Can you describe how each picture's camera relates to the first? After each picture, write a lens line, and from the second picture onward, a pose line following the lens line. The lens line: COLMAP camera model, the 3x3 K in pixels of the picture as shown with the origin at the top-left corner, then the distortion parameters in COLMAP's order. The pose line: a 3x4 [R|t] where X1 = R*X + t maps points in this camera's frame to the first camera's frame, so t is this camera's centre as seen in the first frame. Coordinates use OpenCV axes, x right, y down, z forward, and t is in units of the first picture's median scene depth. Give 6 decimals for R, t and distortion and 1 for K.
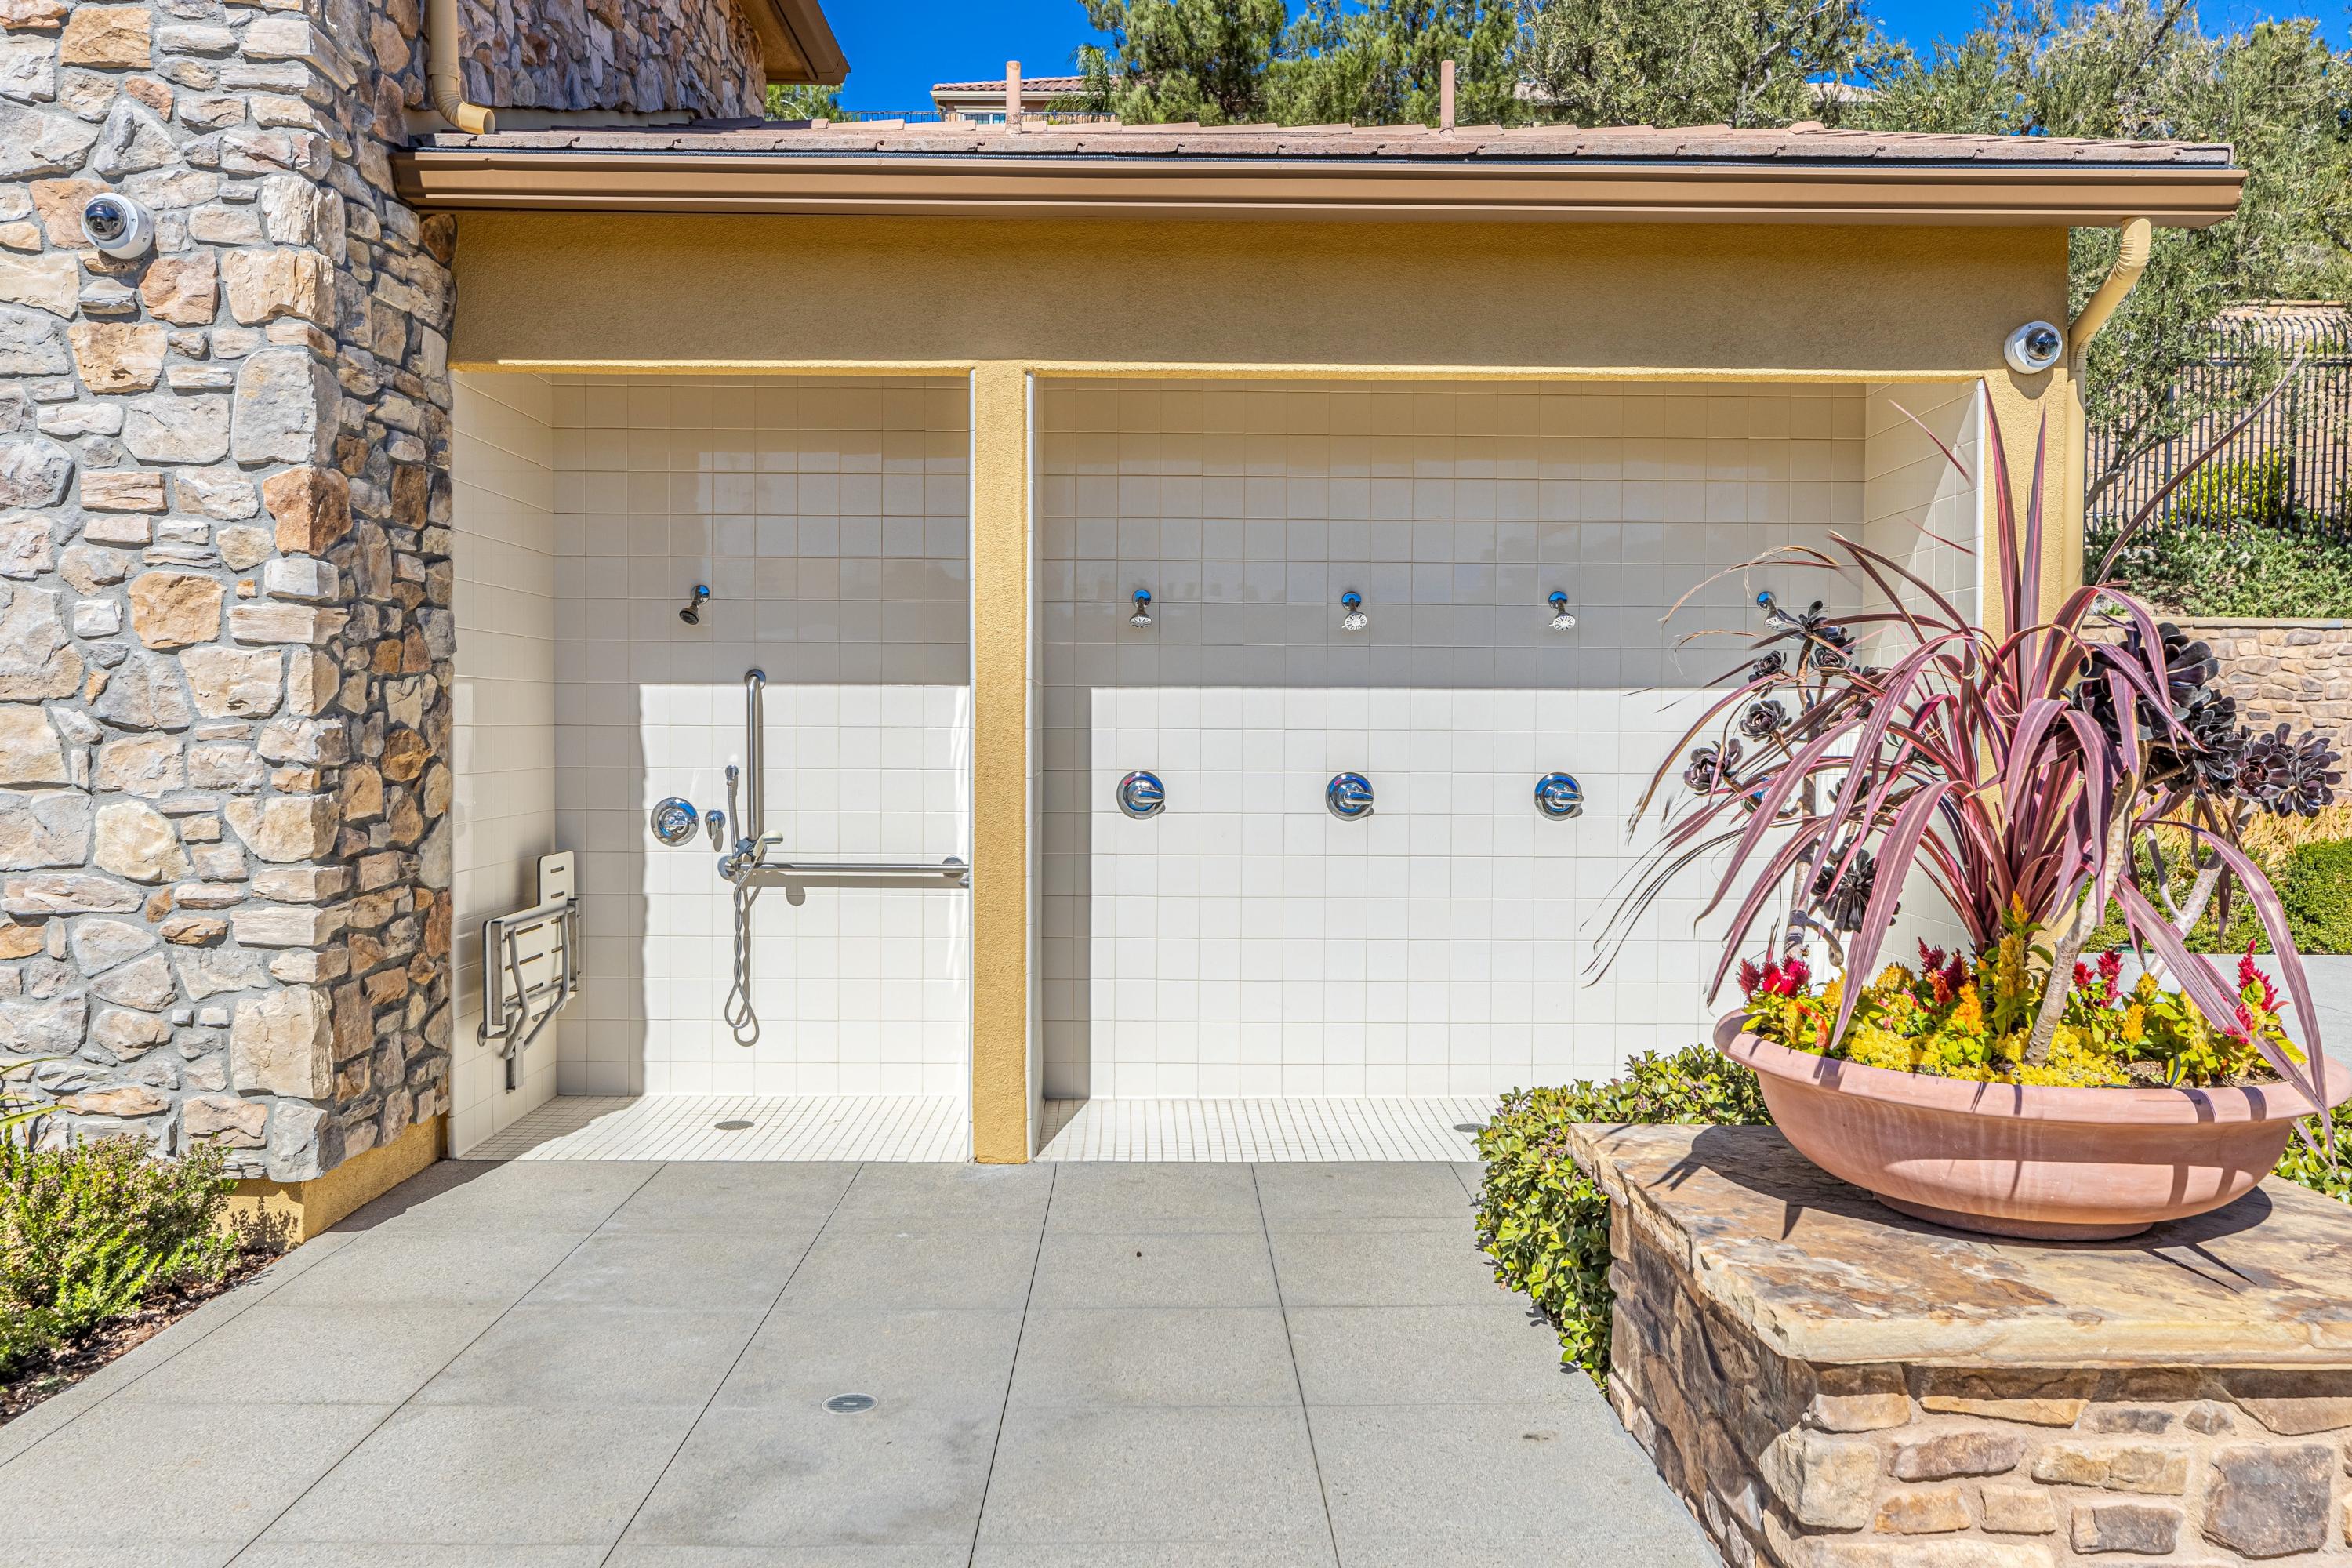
lens RADIAL K [[1805.5, 0, 1177.4], [0, 1805.5, 774.1], [0, 0, 1]] dist [-0.003351, 0.005727]
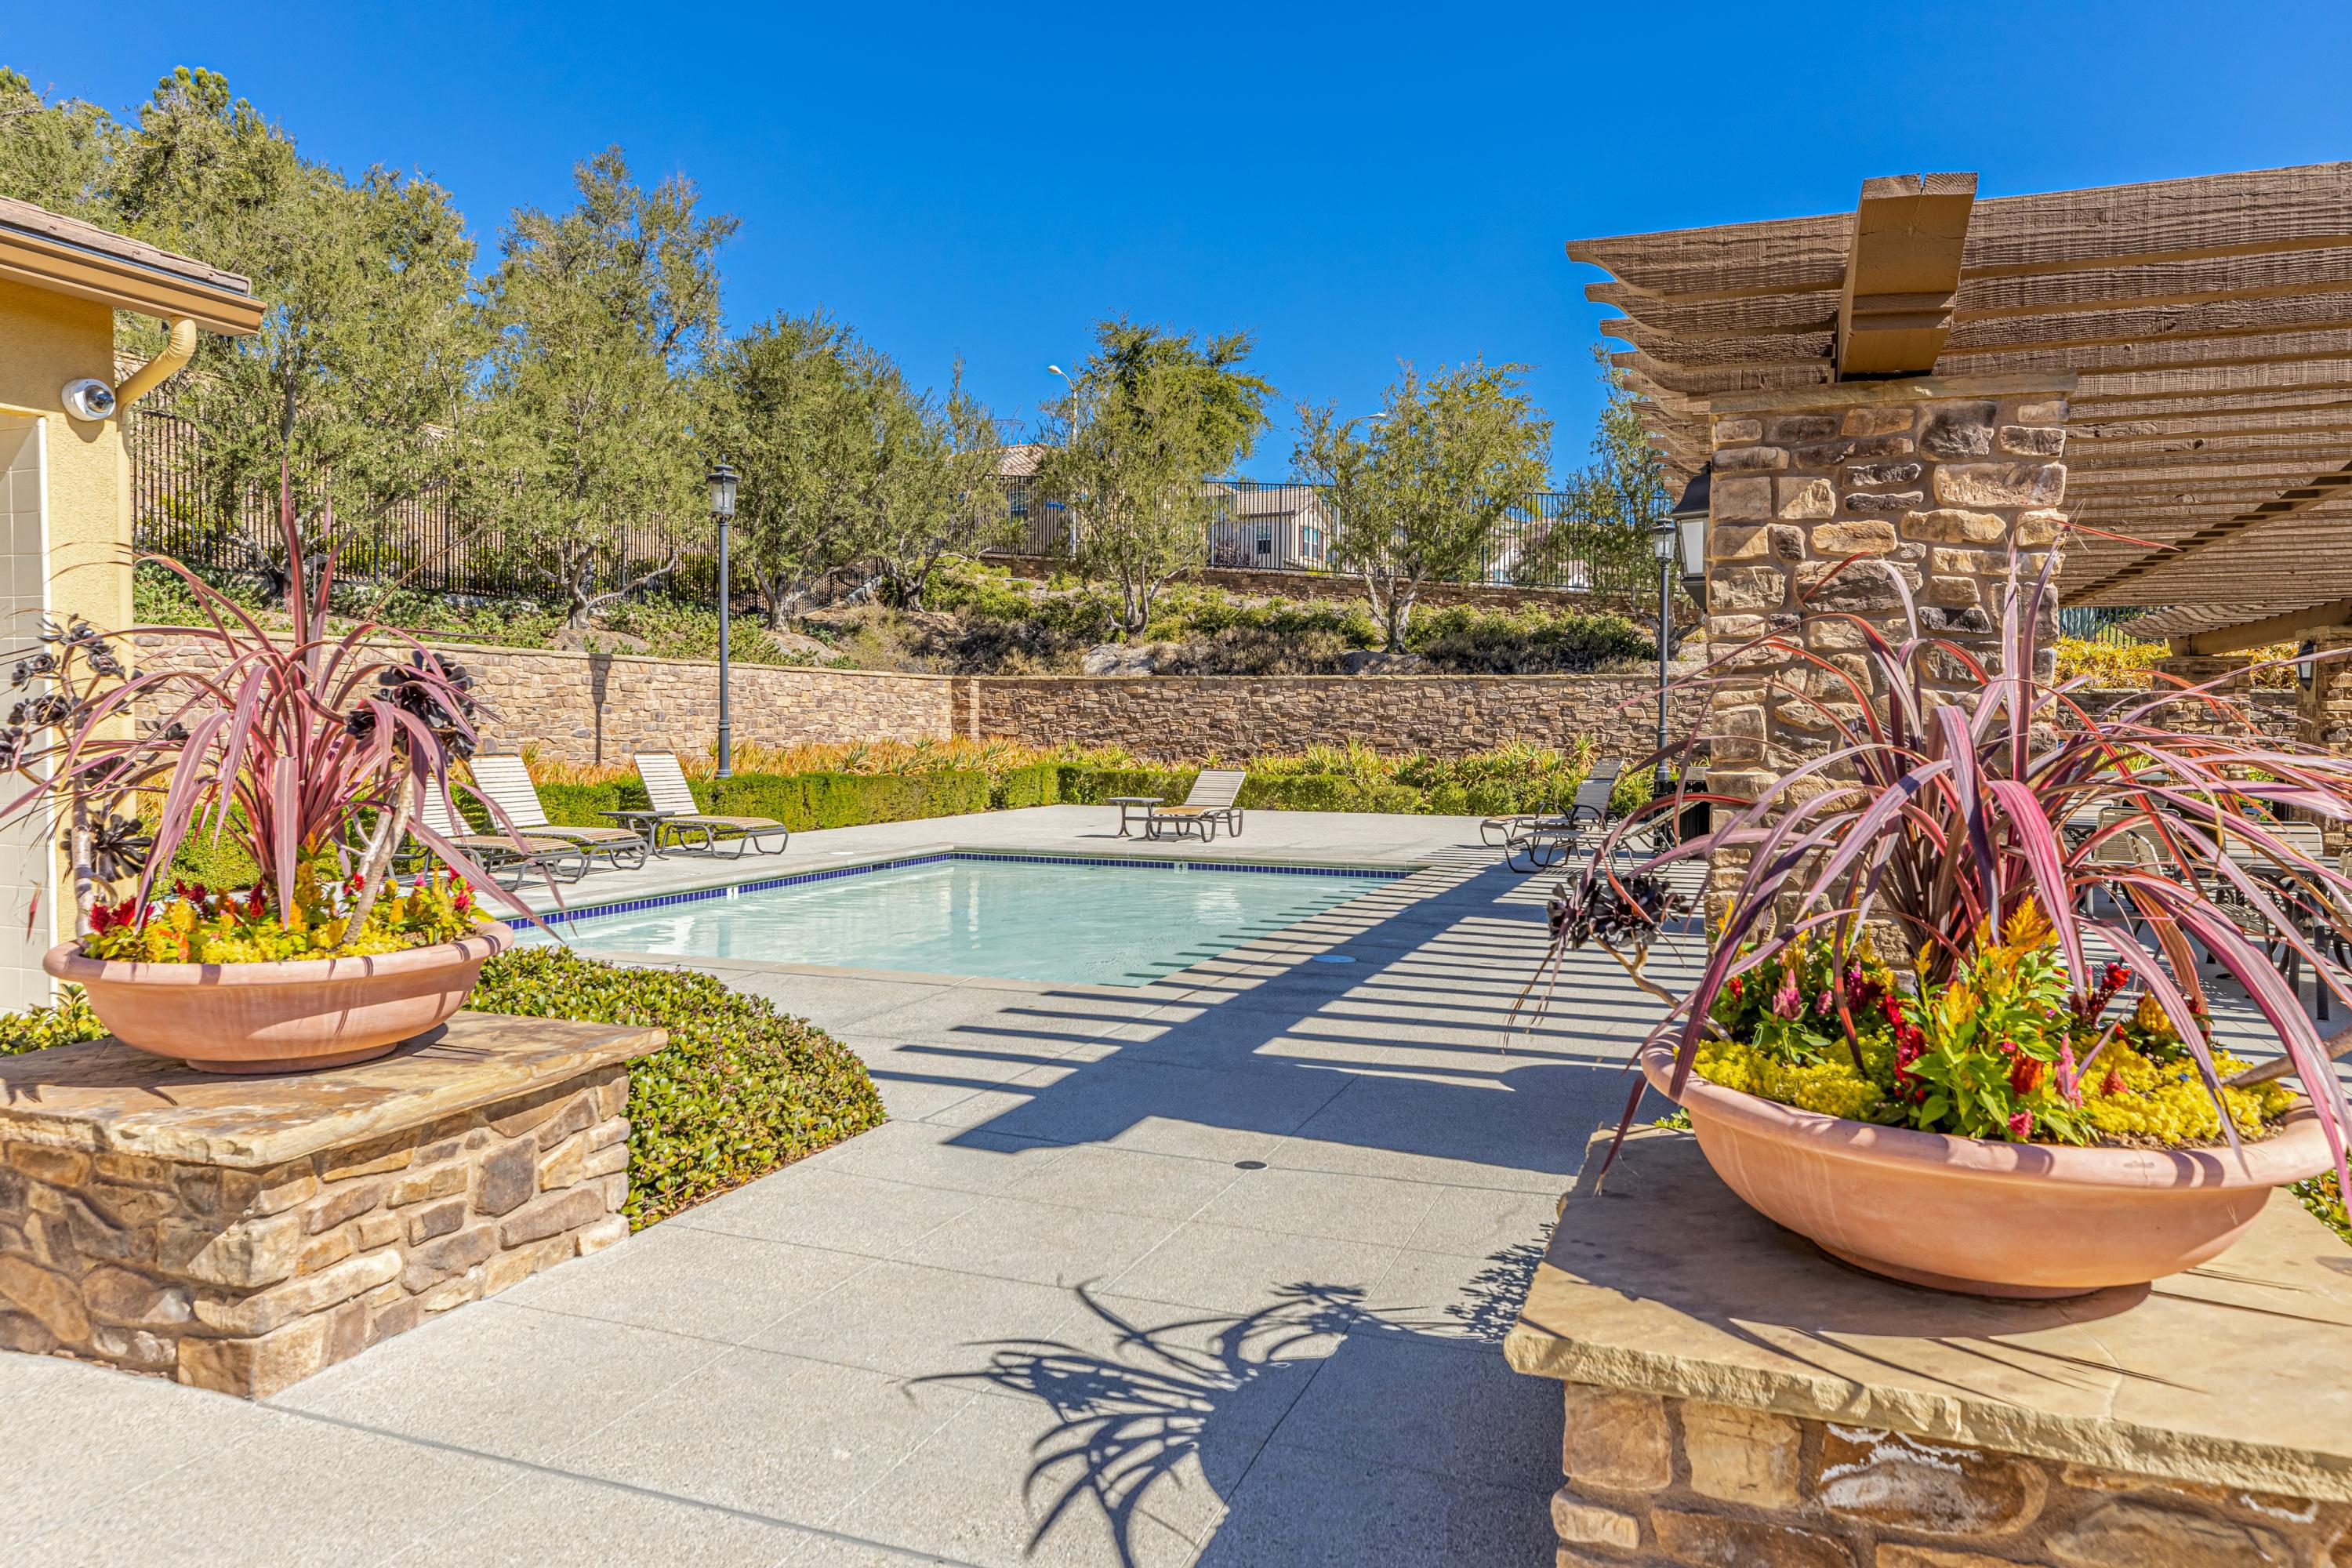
lens RADIAL K [[1546.4, 0, 1178.2], [0, 1546.4, 776.6], [0, 0, 1]] dist [0.006793, -0.000369]
pose [[0.365880, -0.036633, 0.929941, -0.279538], [0.022921, 0.999277, 0.030347, -0.000109], [-0.930380, 0.010212, 0.366455, -0.063584]]
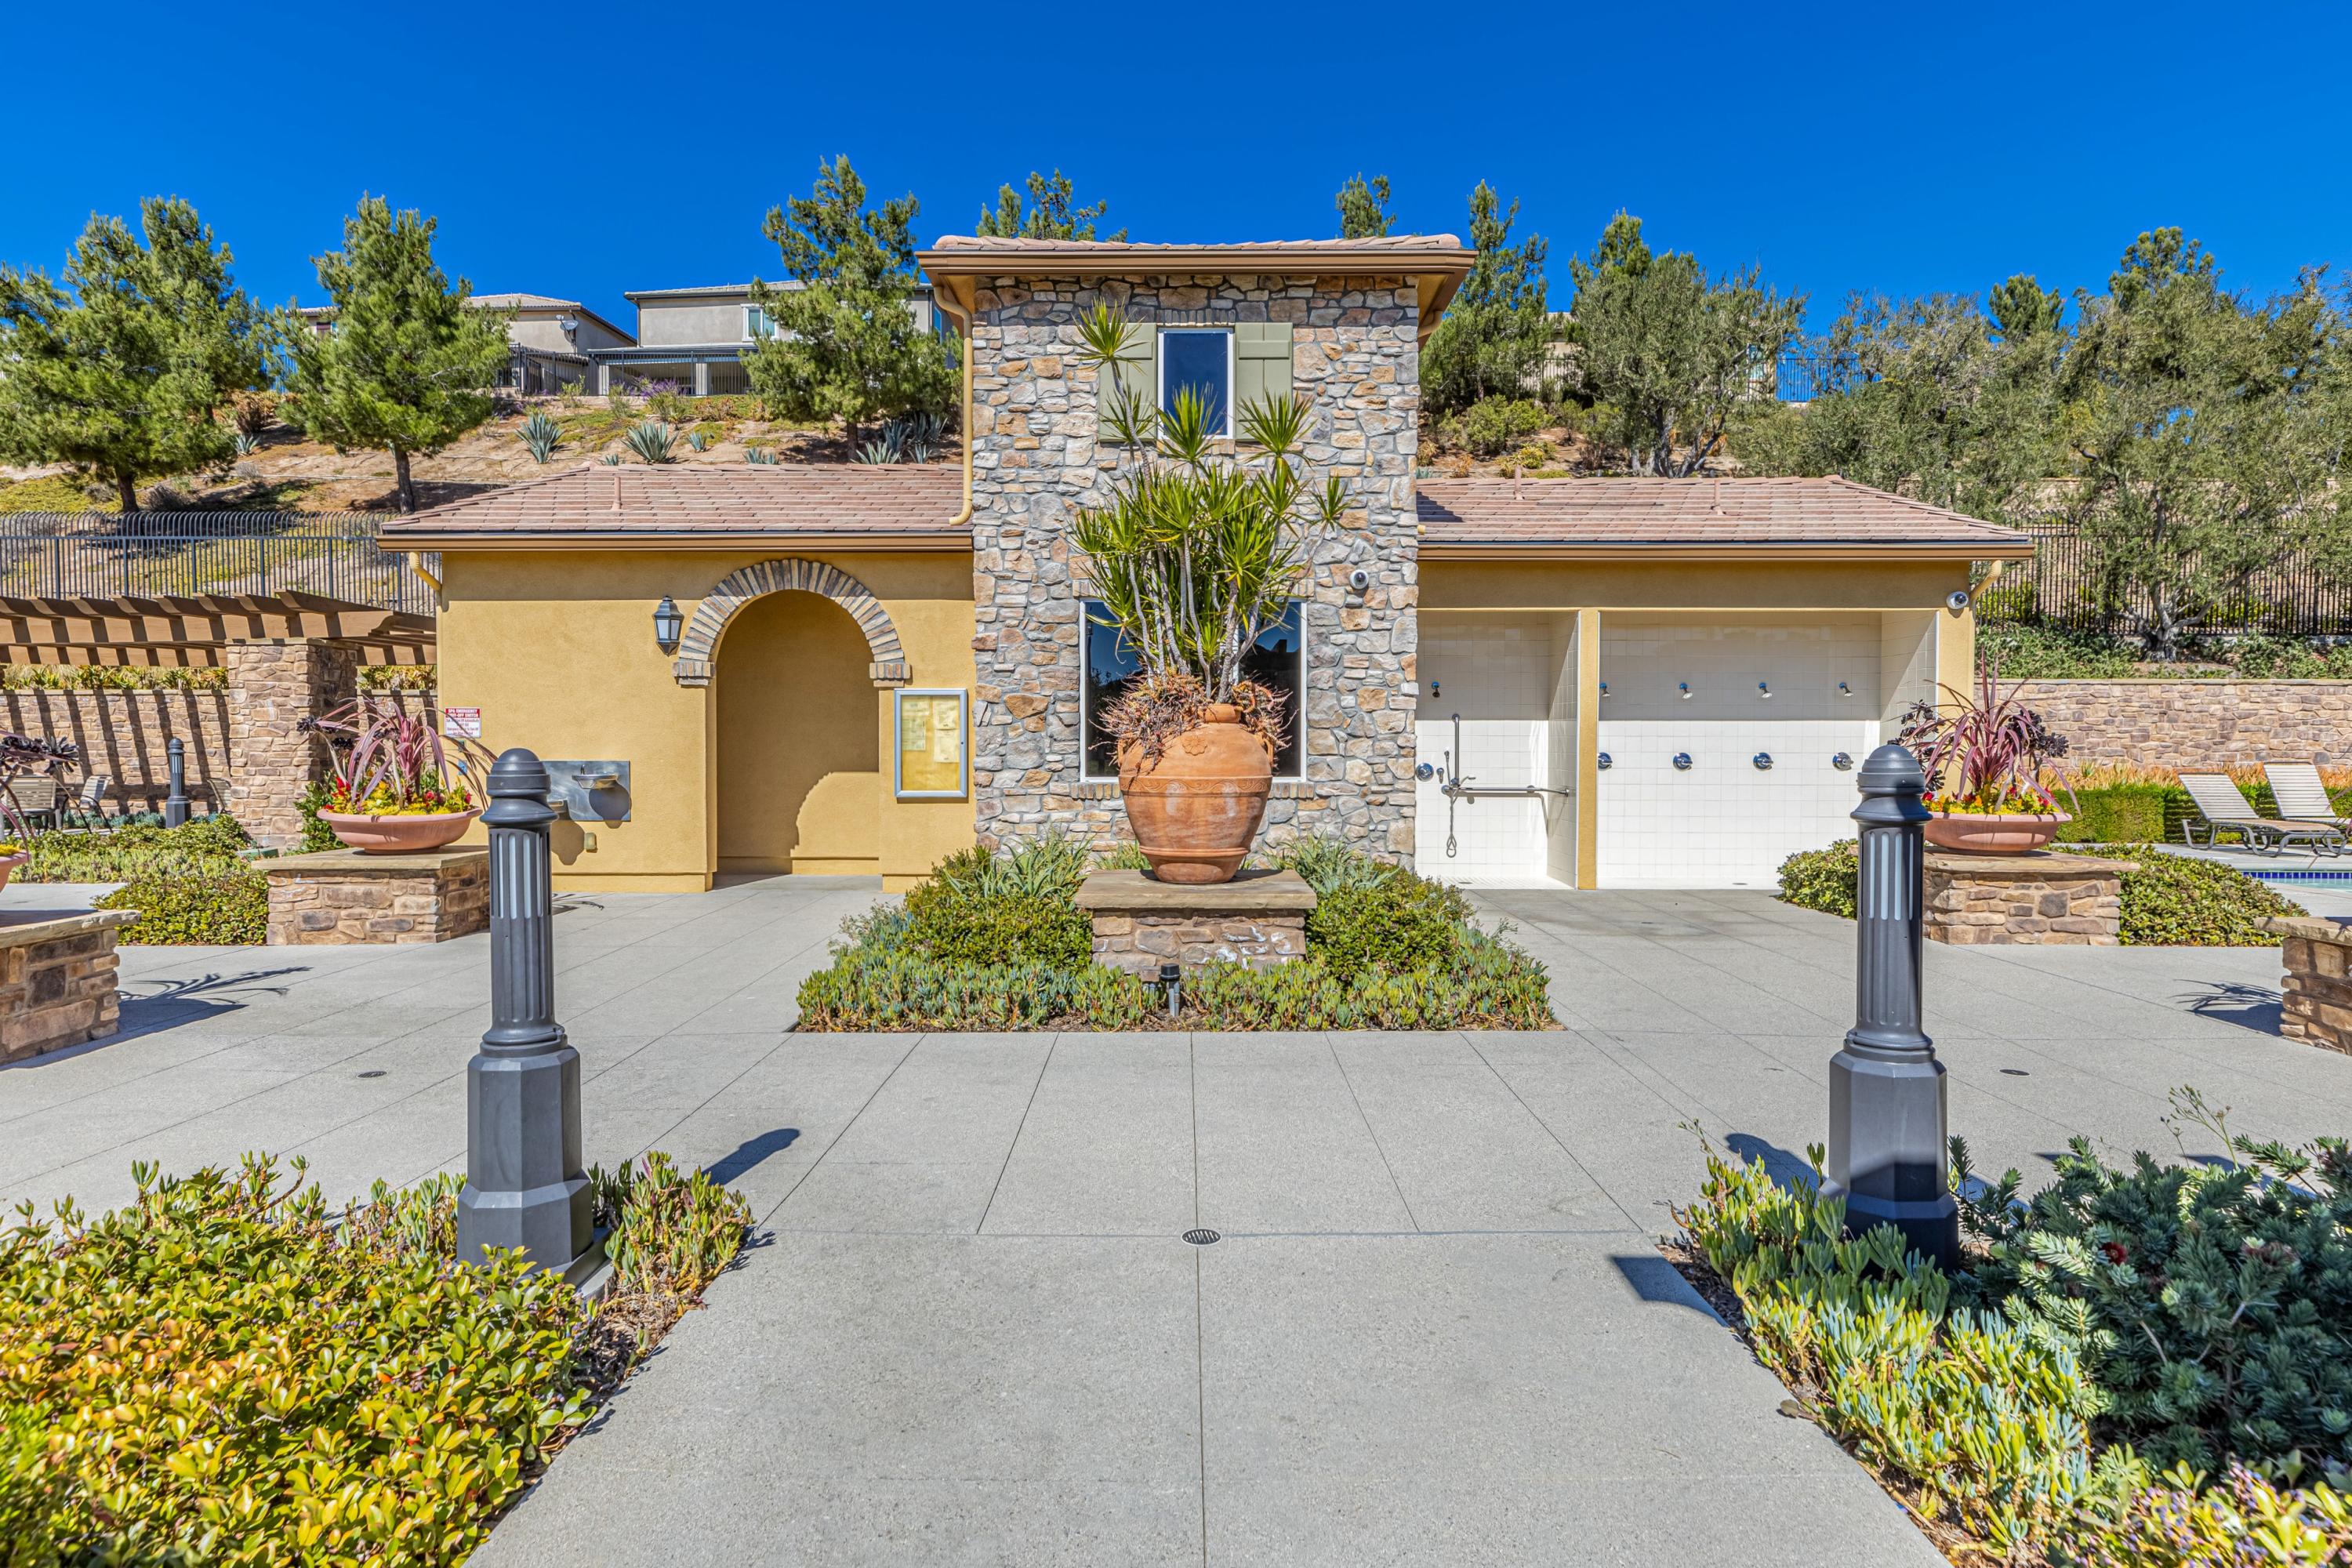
lens RADIAL K [[1321.5, 0, 1167.4], [0, 1321.5, 773.9], [0, 0, 1]] dist [0.004469, -0.000747]
pose [[0.999728, -0.003115, -0.023128, -0.869544], [0.003094, 0.999995, -0.000921, 0.041432], [0.023130, 0.000849, 0.999732, -1.339453]]
